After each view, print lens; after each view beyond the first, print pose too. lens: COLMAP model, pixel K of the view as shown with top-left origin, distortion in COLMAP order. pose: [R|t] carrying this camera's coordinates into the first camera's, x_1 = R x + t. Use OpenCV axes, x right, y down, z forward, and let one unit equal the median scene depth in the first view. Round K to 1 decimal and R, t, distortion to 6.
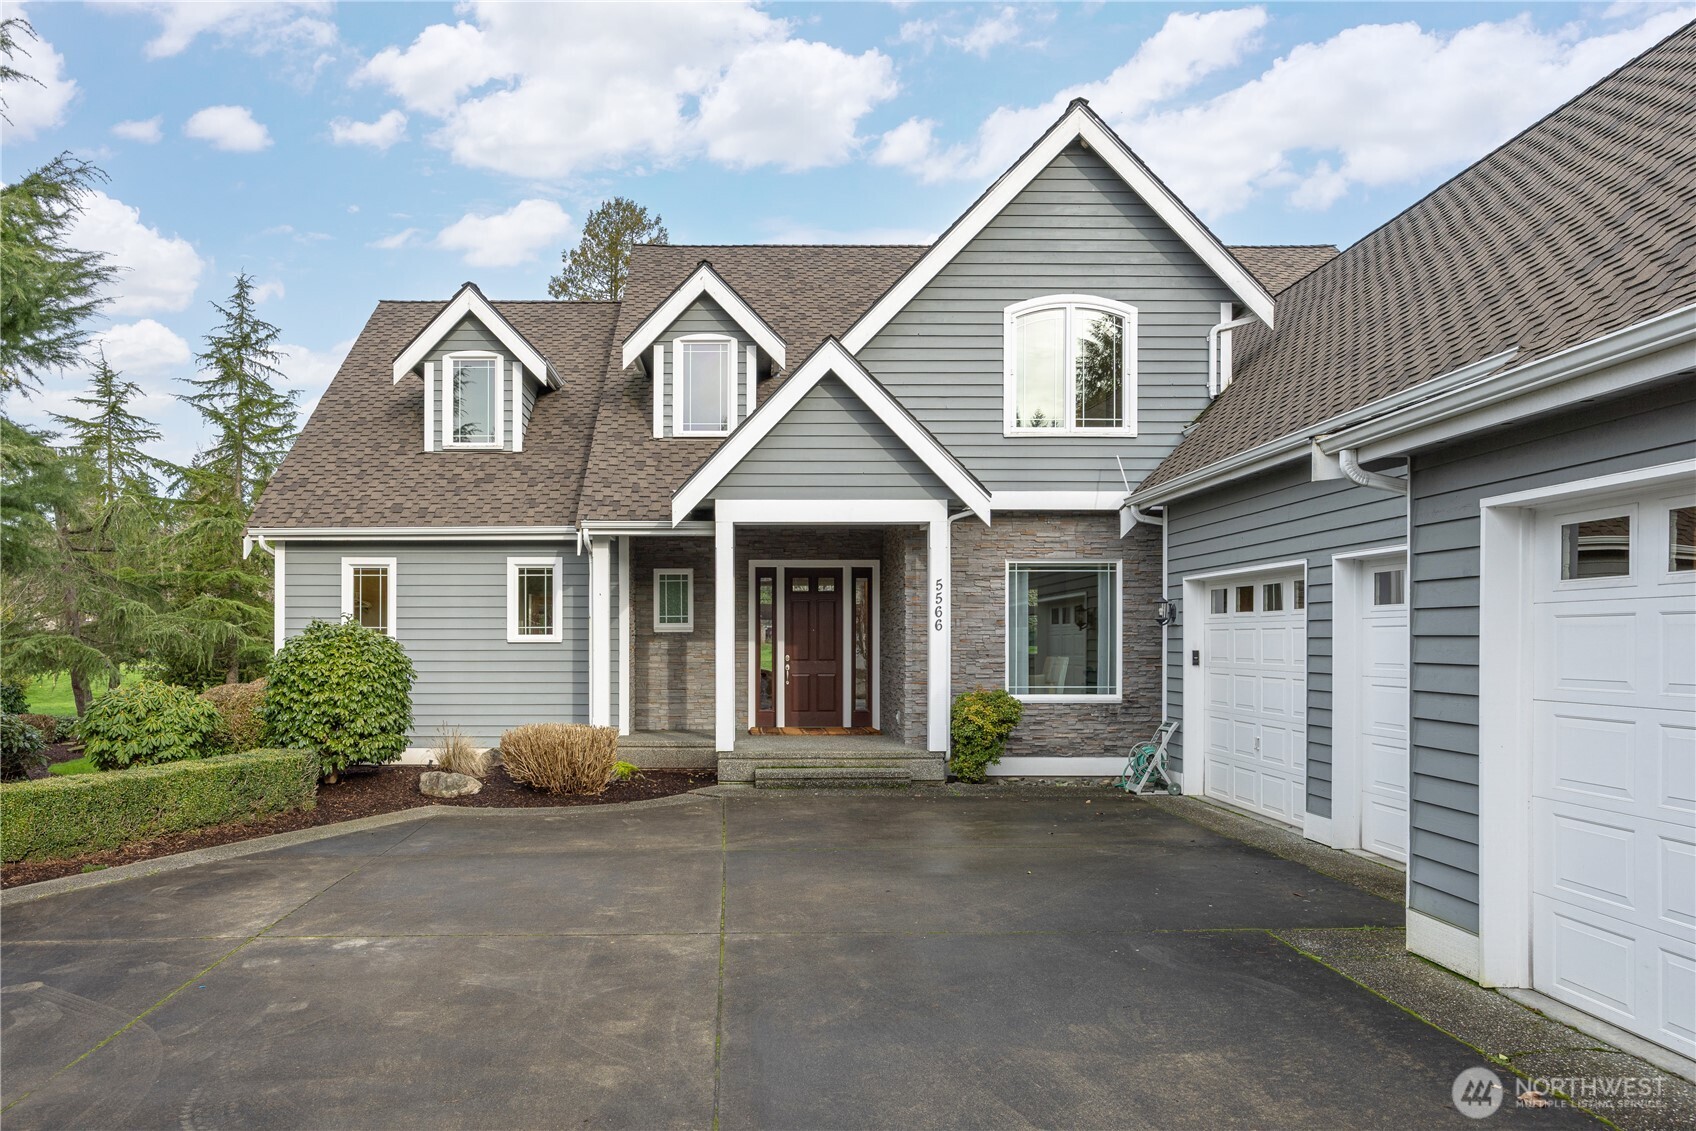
lens RADIAL K [[1123.5, 0, 812.5], [0, 1123.5, 568.7], [0, 0, 1]] dist [0.002106, 0.000306]
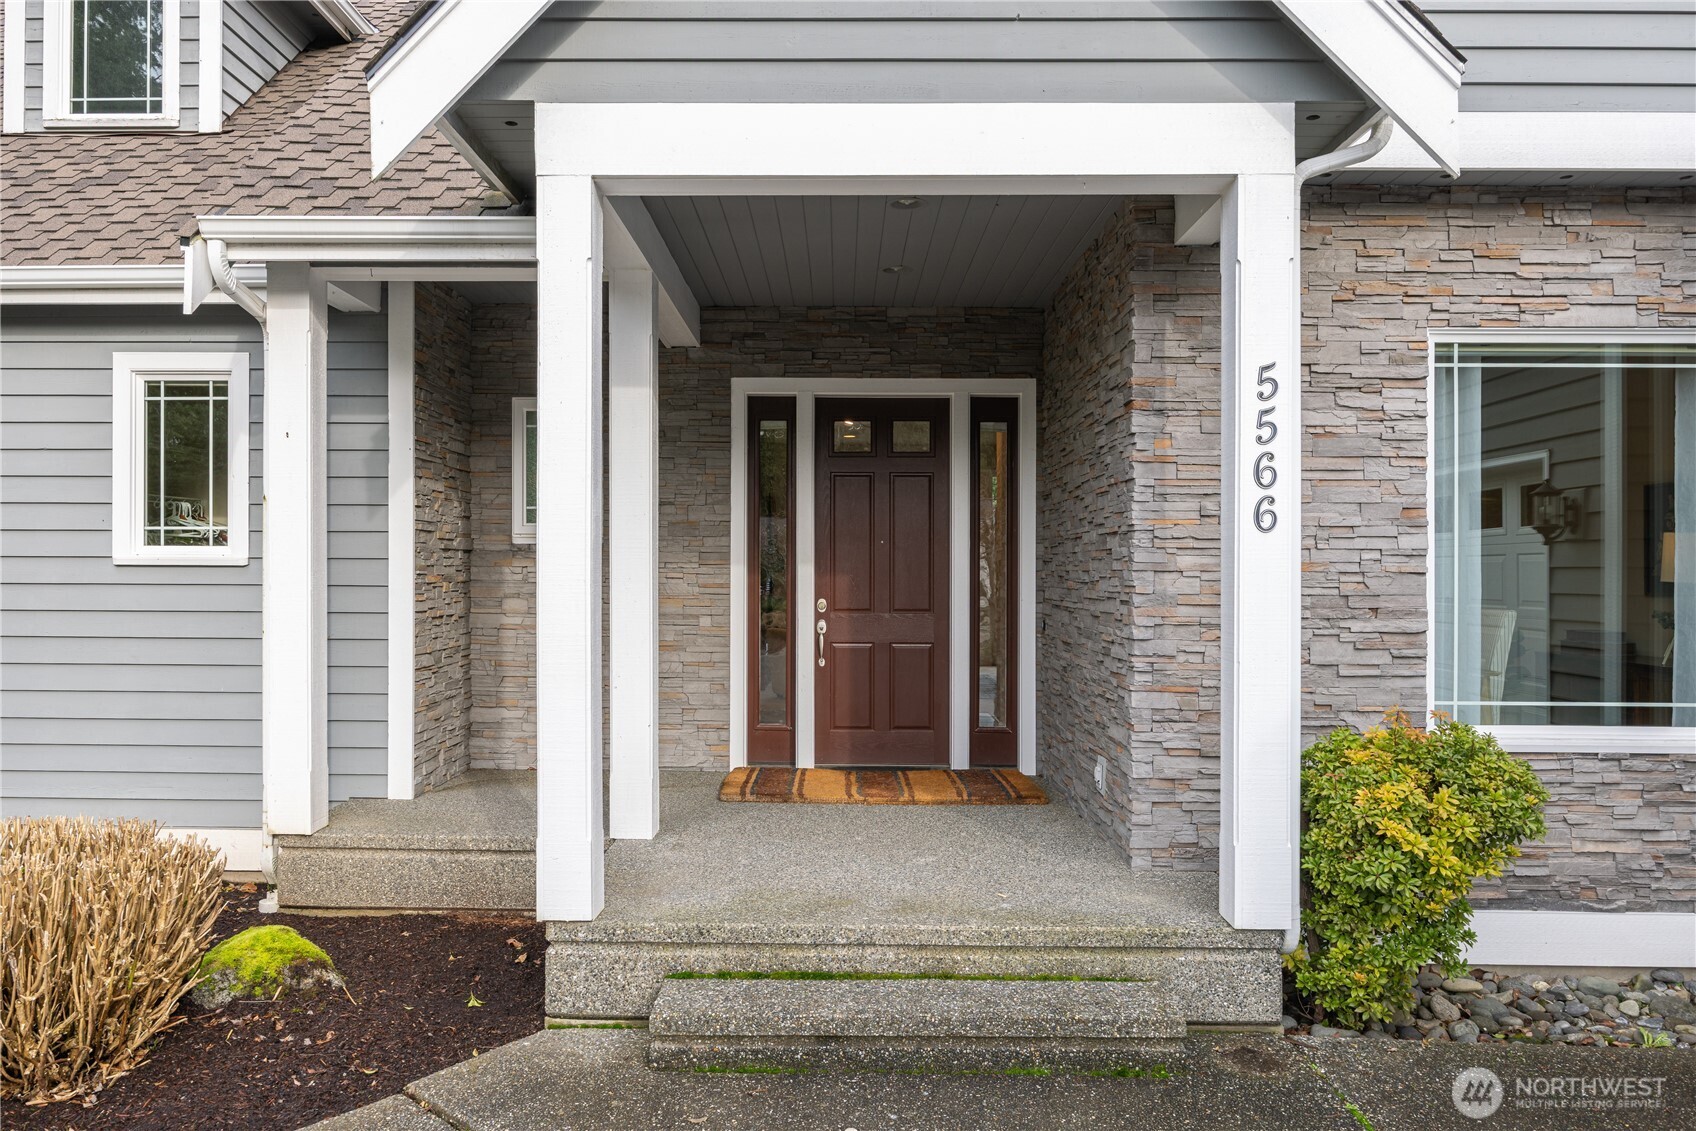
lens RADIAL K [[1246.6, 0, 840.5], [0, 1246.6, 490.6], [0, 0, 1]] dist [0.000742, 0.000946]
pose [[0.998213, 0.002525, -0.059697, 0.016101], [-0.002444, 0.999996, 0.001432, 0.040633], [0.059701, -0.001283, 0.998215, 0.611392]]
